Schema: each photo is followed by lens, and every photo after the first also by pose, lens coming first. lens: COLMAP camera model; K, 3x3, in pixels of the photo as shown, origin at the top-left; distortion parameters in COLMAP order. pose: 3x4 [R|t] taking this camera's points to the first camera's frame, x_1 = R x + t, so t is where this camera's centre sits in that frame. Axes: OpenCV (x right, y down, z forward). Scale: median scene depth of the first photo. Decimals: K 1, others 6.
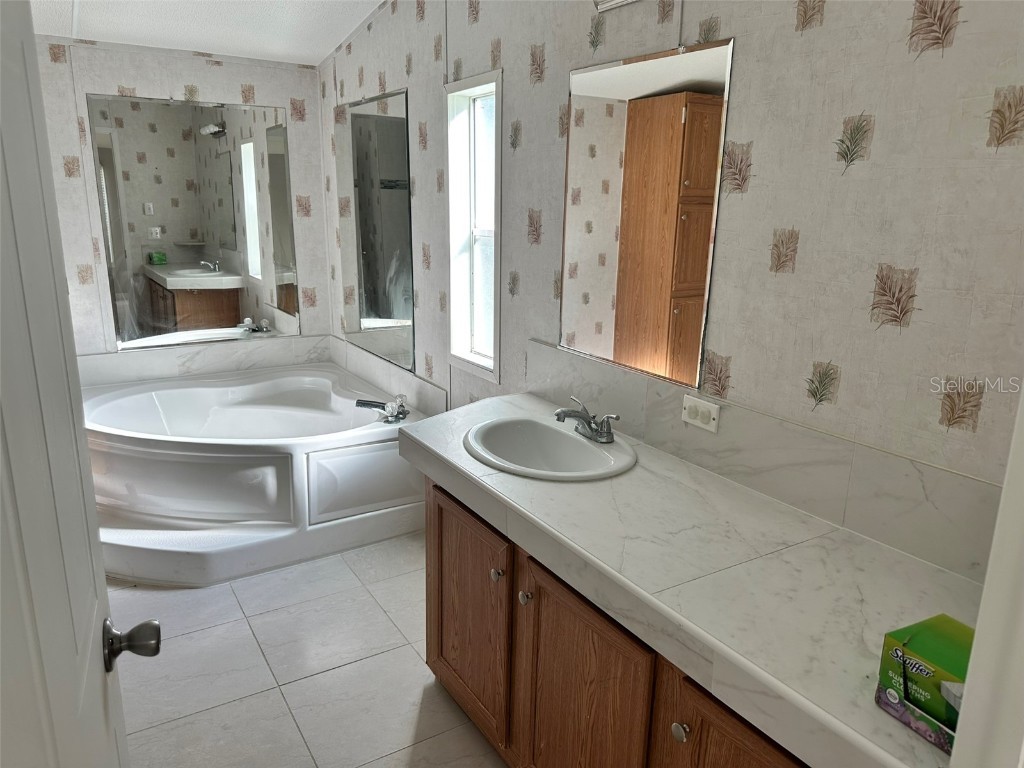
lens RADIAL K [[721.7, 0, 512.0], [0, 721.7, 384.0], [0, 0, 1]] dist [0.107146, -0.133271]
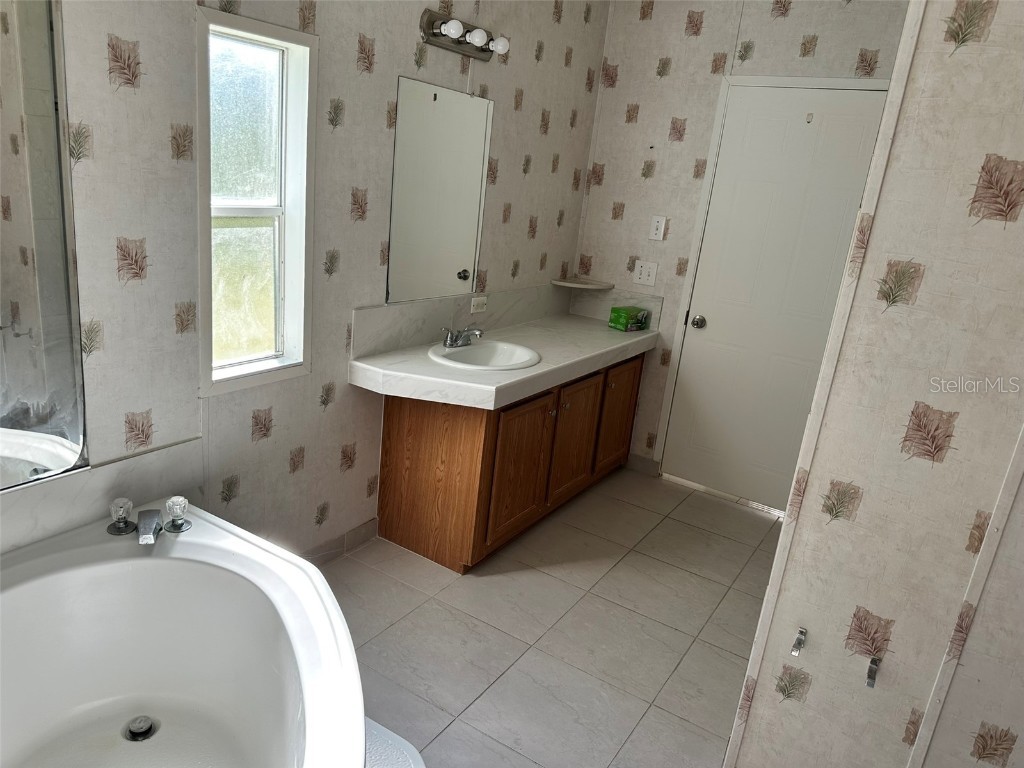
lens RADIAL K [[721.7, 0, 512.0], [0, 721.7, 384.0], [0, 0, 1]] dist [0.107146, -0.133271]
pose [[-0.424289, -0.311303, 0.850335, -1.100479], [0.117743, 0.912112, 0.392669, -0.383354], [-0.897840, 0.266726, -0.350345, 1.283599]]
